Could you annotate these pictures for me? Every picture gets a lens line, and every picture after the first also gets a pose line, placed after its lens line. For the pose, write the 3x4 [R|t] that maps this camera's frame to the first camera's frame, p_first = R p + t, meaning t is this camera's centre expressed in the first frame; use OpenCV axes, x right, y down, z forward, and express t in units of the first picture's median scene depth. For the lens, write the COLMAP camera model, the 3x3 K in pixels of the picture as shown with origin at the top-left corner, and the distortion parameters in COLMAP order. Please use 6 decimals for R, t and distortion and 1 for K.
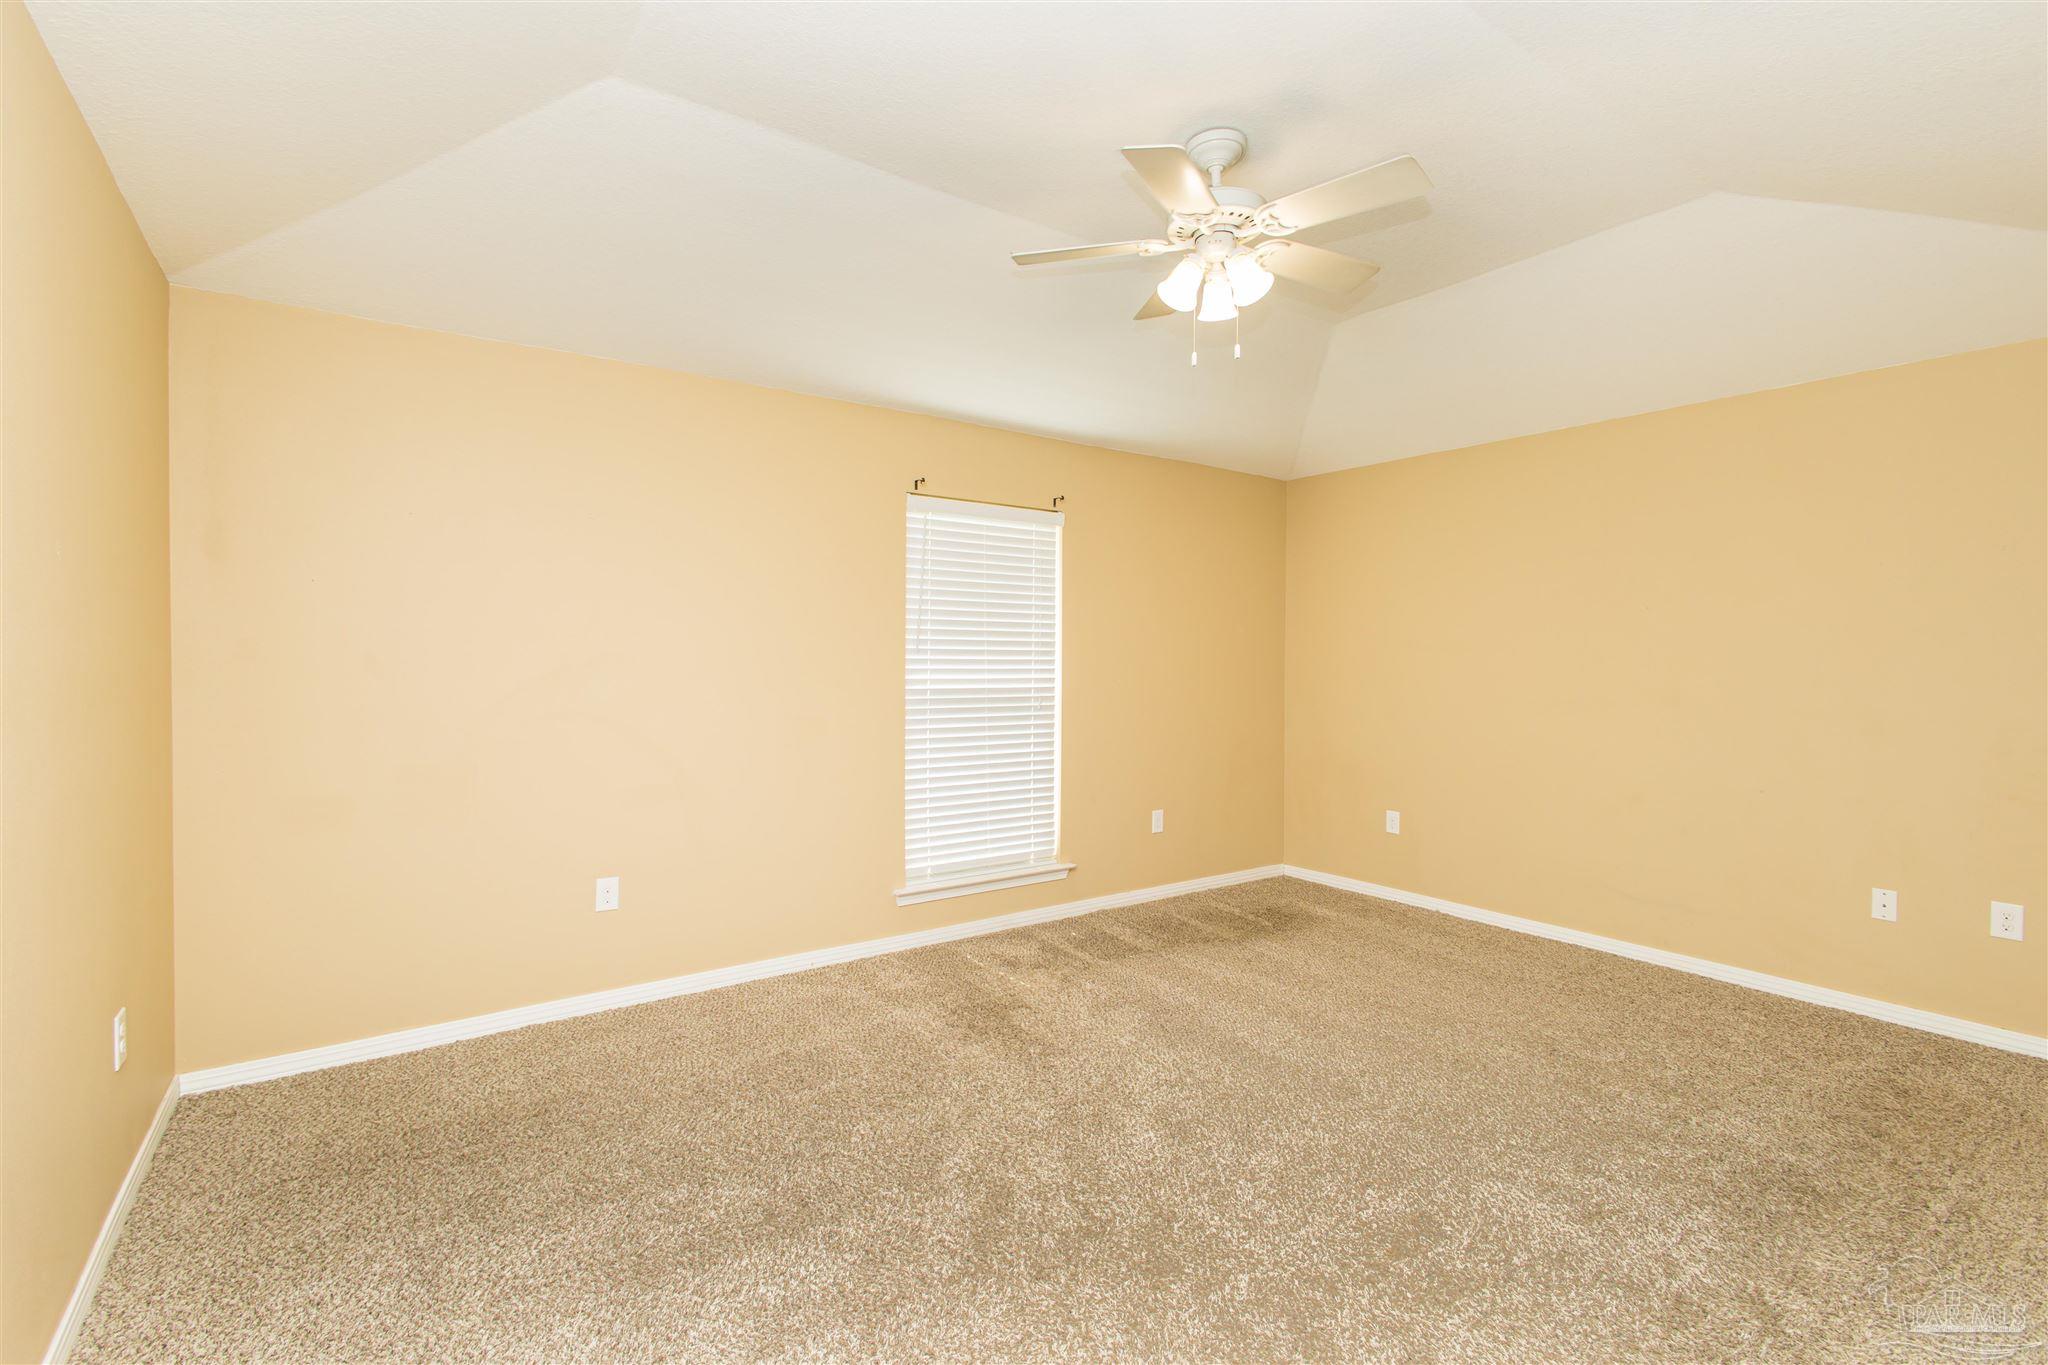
lens RADIAL K [[943.7, 0, 1026.6], [0, 943.7, 677.9], [0, 0, 1]] dist [0.011652, -0.000599]
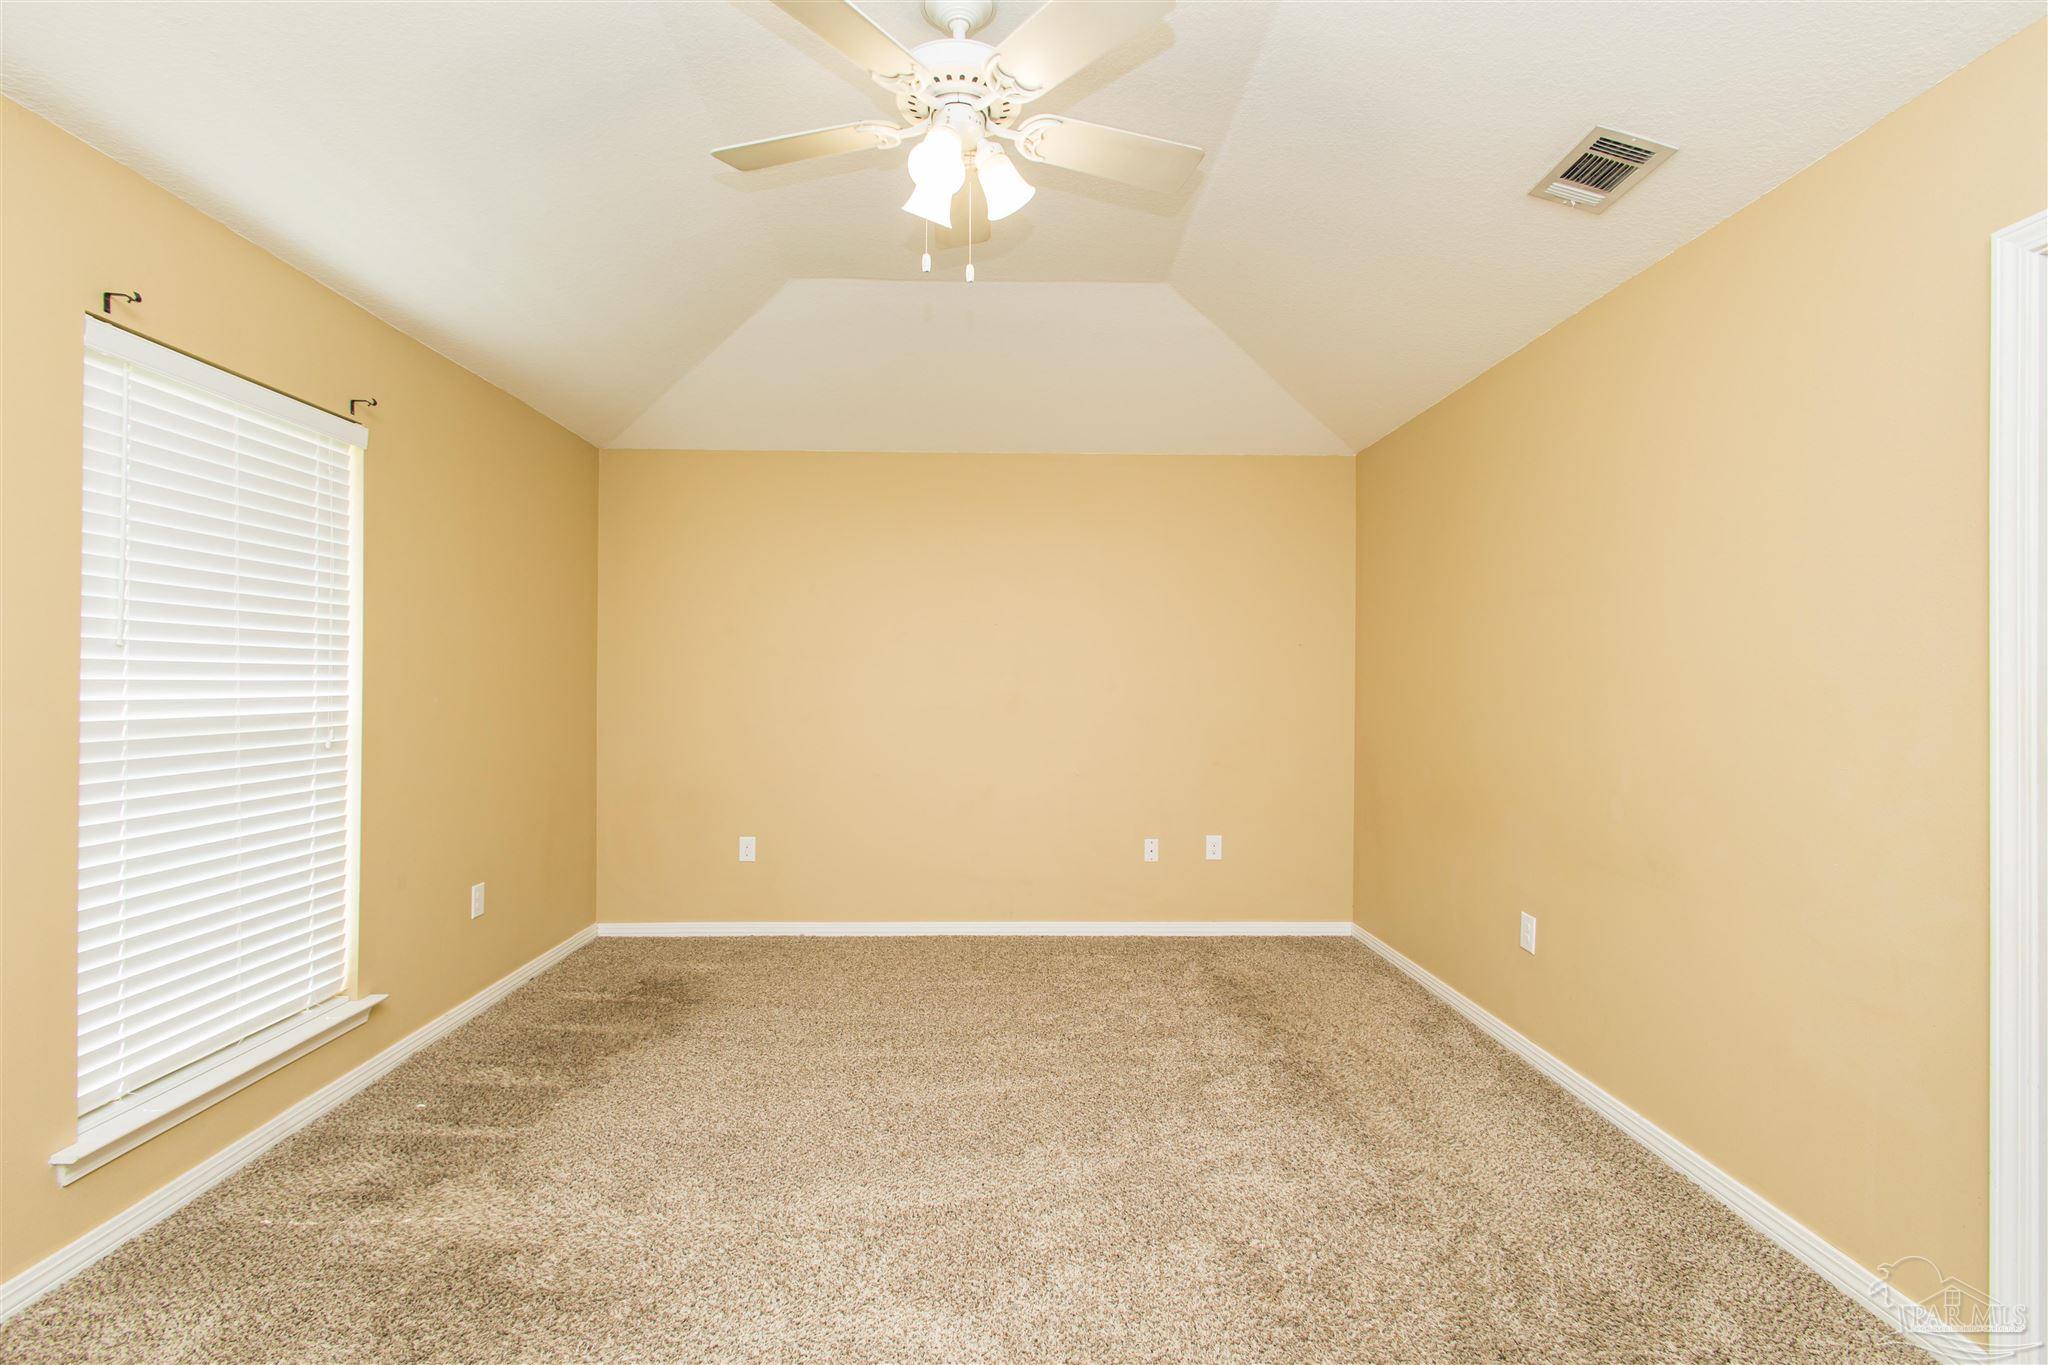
lens RADIAL K [[943.7, 0, 1026.6], [0, 943.7, 677.9], [0, 0, 1]] dist [0.011652, -0.000599]
pose [[0.561464, -0.003679, 0.827493, -0.237430], [0.018487, 0.999796, -0.008099, 0.001714], [-0.827295, 0.019845, 0.561417, 0.306302]]
